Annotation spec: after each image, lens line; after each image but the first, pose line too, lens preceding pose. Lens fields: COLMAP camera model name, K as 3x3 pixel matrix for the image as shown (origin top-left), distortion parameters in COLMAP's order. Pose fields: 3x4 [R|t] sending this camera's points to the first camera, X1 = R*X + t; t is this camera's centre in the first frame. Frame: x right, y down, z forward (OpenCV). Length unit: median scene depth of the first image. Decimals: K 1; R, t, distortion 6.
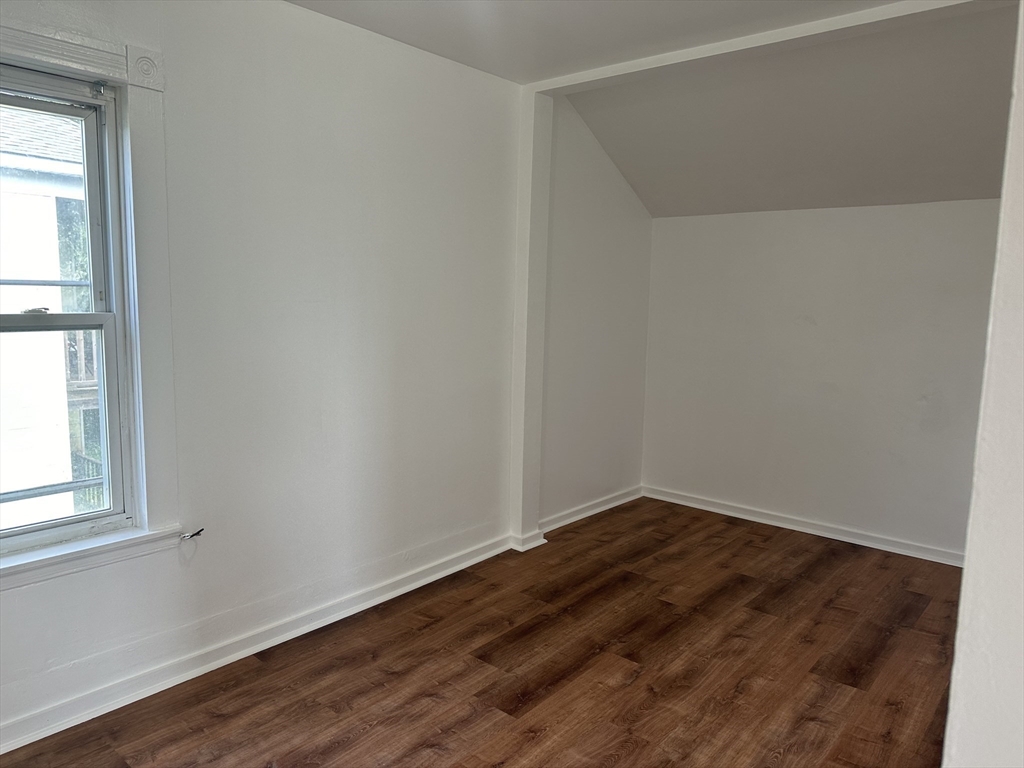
lens RADIAL K [[725.9, 0, 513.1], [0, 725.9, 388.0], [0, 0, 1]] dist [0.053812, -0.068691]
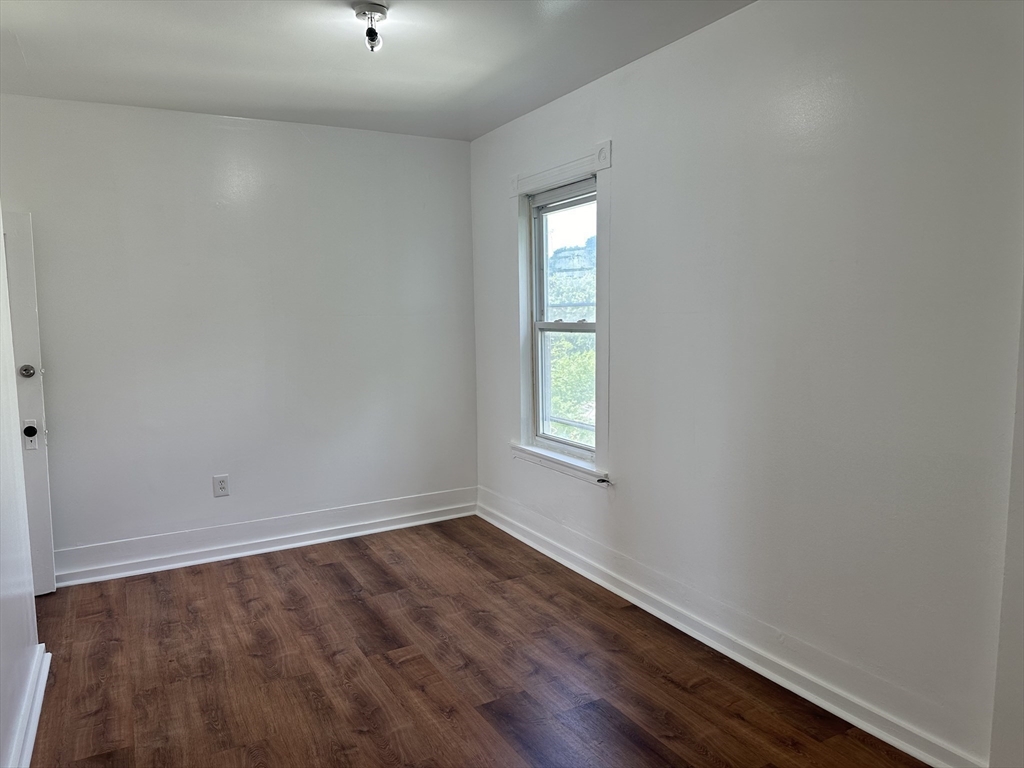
lens RADIAL K [[725.9, 0, 514.4], [0, 725.9, 379.1], [0, 0, 1]] dist [0.053812, -0.068691]
pose [[-0.358491, 0.081758, -0.929946, 0.905698], [-0.108275, 0.985793, 0.128408, -0.155131], [0.927233, 0.146723, -0.344546, 1.311033]]
